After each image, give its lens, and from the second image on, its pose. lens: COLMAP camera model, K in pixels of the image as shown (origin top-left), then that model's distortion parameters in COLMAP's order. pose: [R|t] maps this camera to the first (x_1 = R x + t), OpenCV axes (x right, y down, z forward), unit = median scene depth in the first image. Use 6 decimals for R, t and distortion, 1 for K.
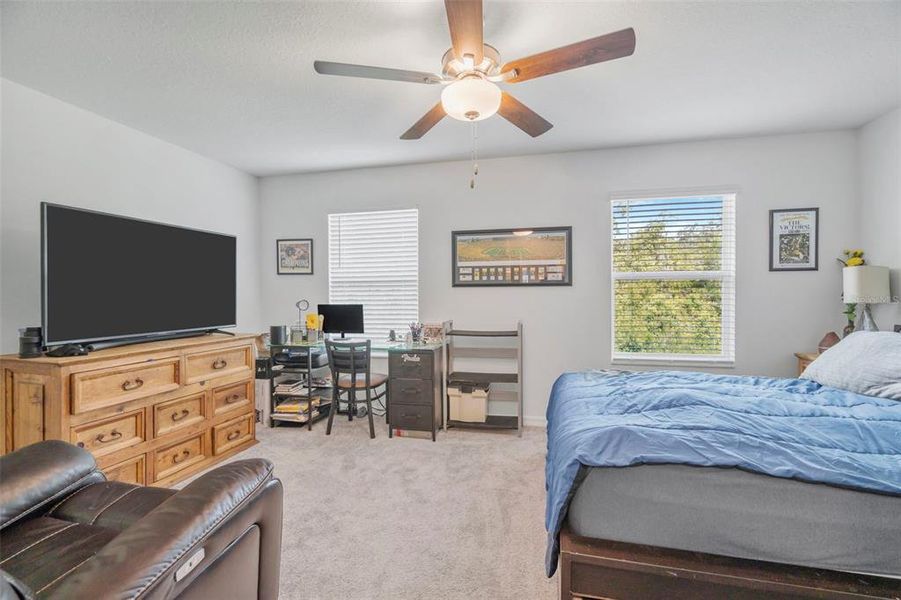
lens RADIAL K [[409.6, 0, 454.5], [0, 409.6, 294.9], [0, 0, 1]] dist [-0.001805, 0.000778]
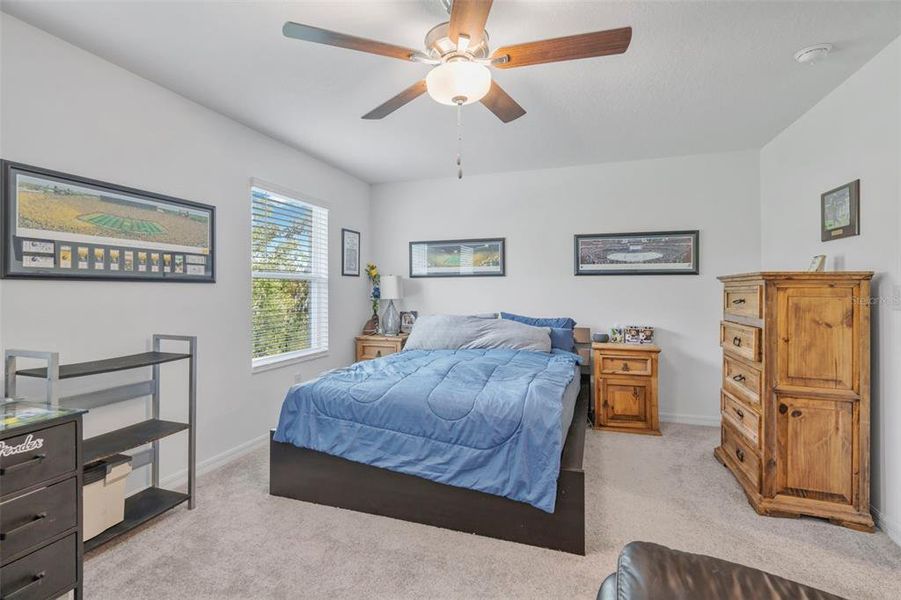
lens RADIAL K [[409.6, 0, 454.5], [0, 409.6, 294.9], [0, 0, 1]] dist [-0.001805, 0.000778]
pose [[0.117041, -0.005984, 0.993109, -0.459693], [-0.003639, 0.999973, 0.006455, -0.007153], [-0.993120, -0.004370, 0.117016, 0.491071]]
